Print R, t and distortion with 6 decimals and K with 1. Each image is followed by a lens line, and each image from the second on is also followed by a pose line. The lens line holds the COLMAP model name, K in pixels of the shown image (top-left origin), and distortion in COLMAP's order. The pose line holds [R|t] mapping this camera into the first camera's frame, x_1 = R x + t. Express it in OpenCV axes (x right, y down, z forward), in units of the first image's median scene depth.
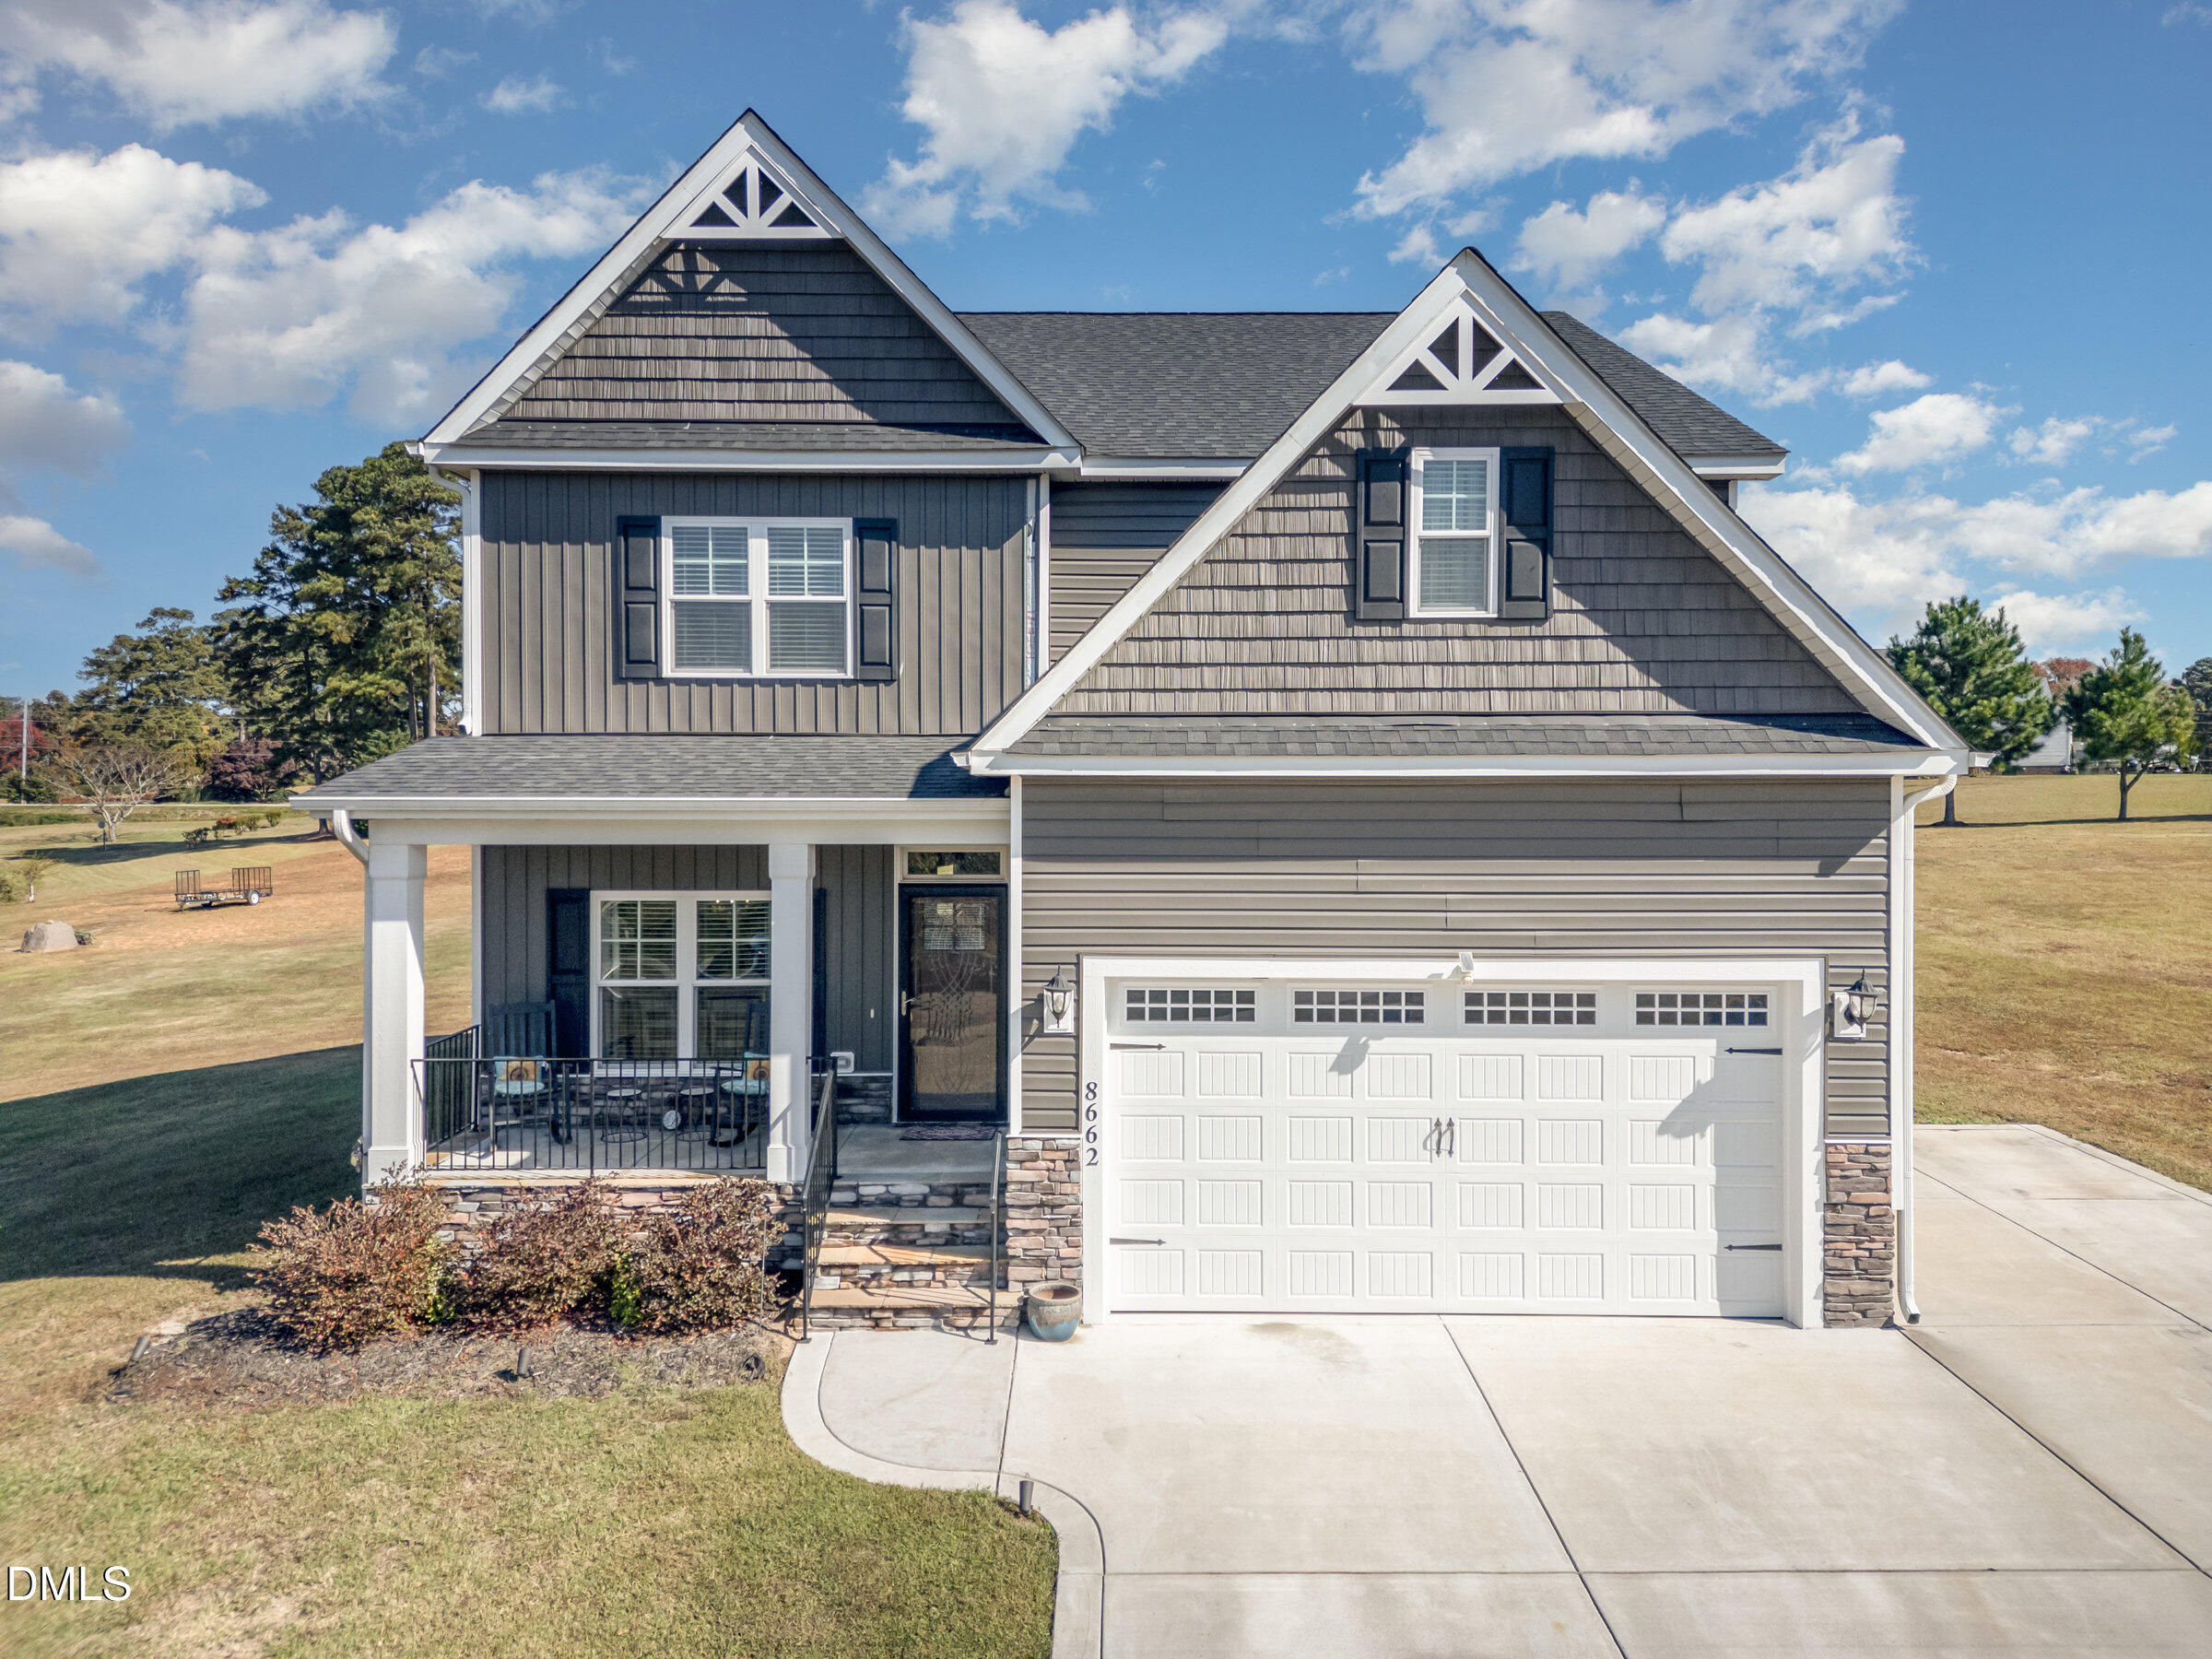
lens RADIAL K [[1648.2, 0, 1111.8], [0, 1648.2, 824.3], [0, 0, 1]] dist [0.049462, -0.011378]
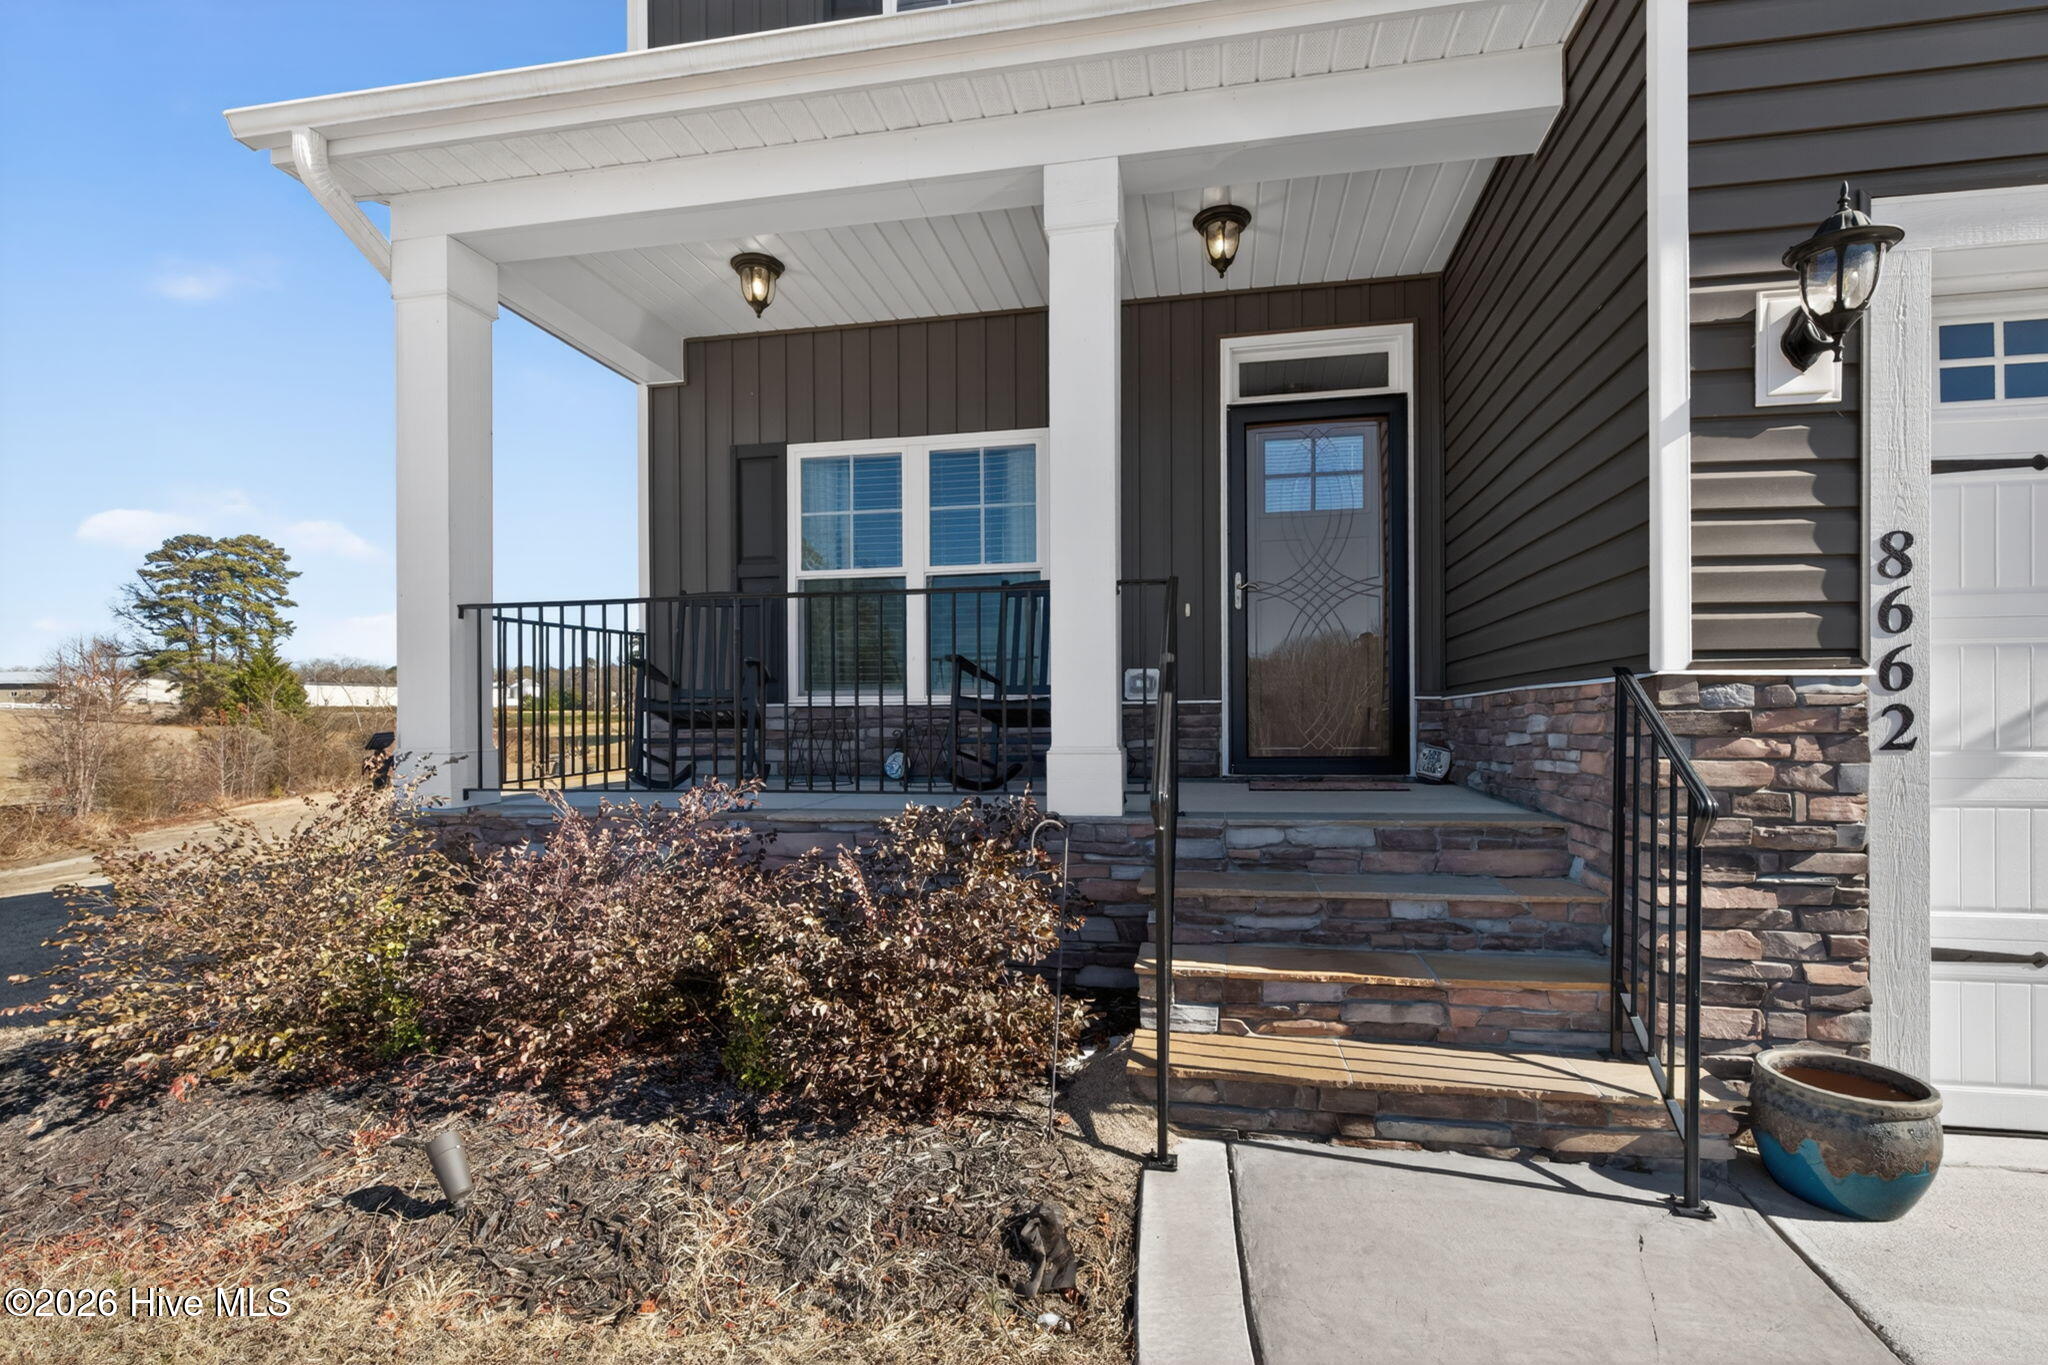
lens RADIAL K [[1033.0, 0, 1013.6], [0, 1033.0, 721.3], [0, 0, 1]] dist [-0.003141, -0.000045]
pose [[0.980766, -0.006035, -0.195094, -0.160821], [0.005175, 0.999975, -0.004916, 0.193975], [0.195119, 0.003812, 0.980772, 0.704689]]
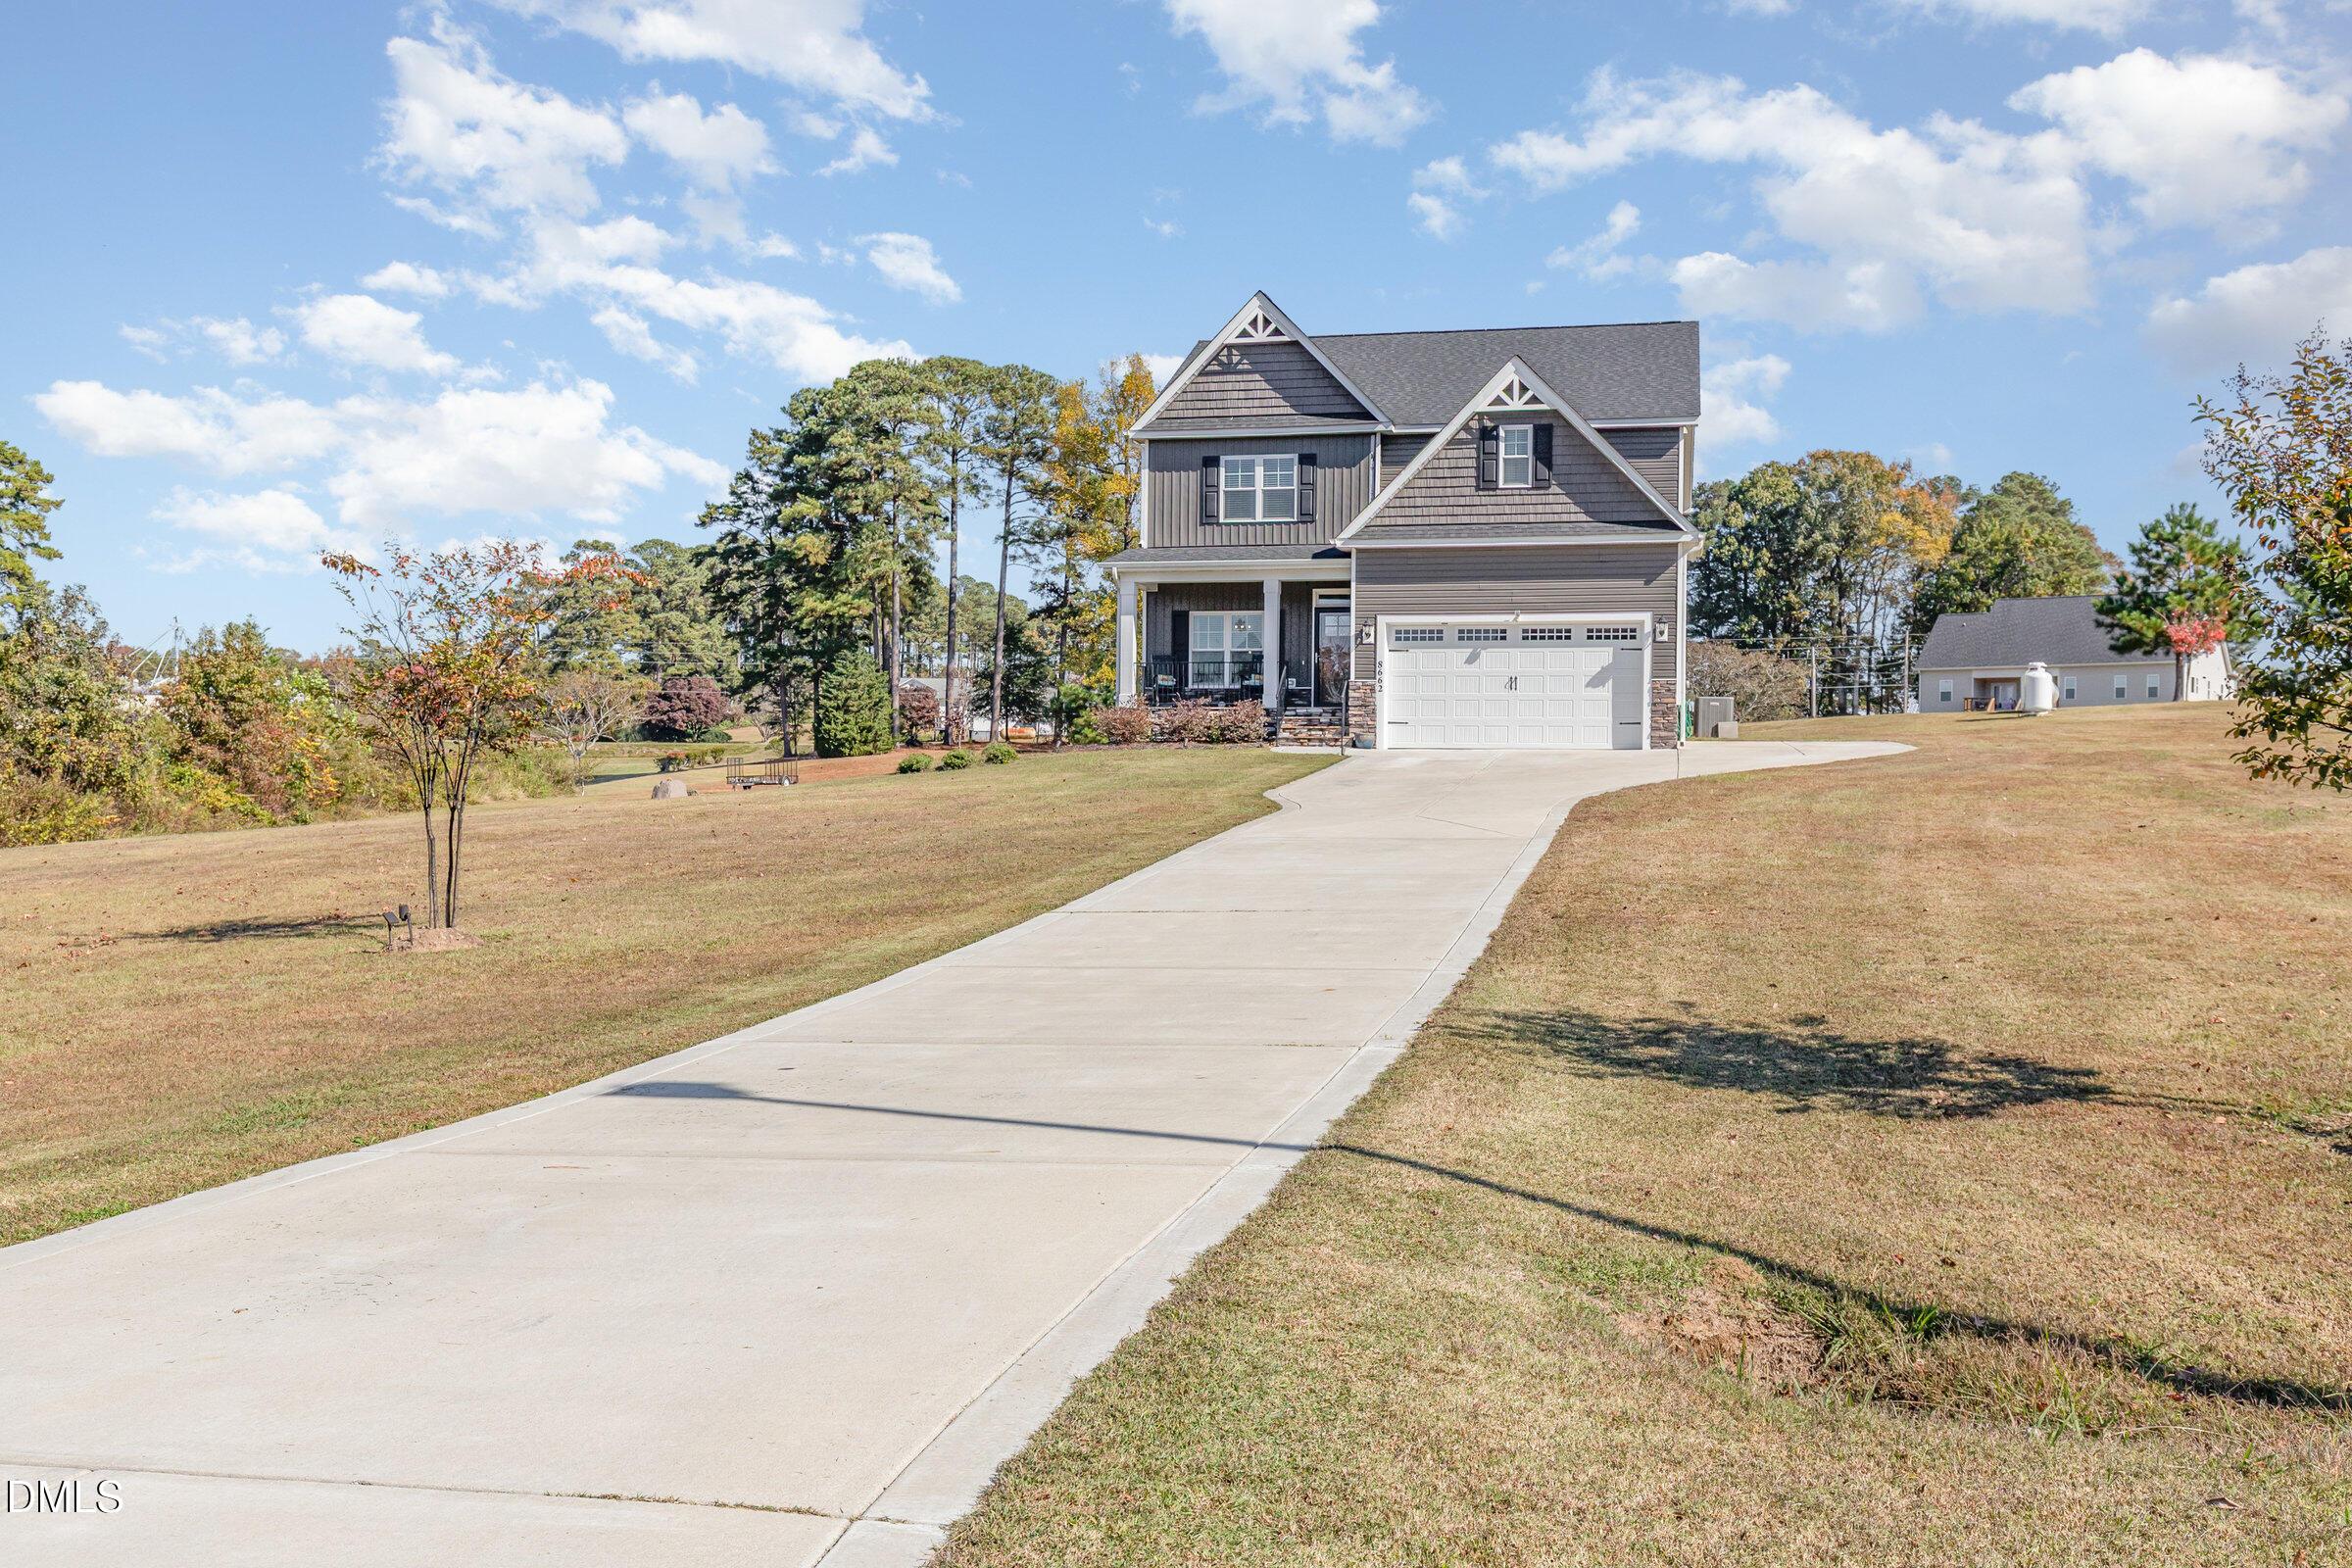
lens RADIAL K [[2056.5, 0, 1156.0], [0, 2056.5, 793.1], [0, 0, 1]] dist [0.007191, -0.012370]
pose [[0.972915, 0.011105, -0.230897, 0.402187], [-0.011144, 0.999937, 0.001132, 0.364113], [0.230895, 0.001472, 0.972978, -2.324819]]
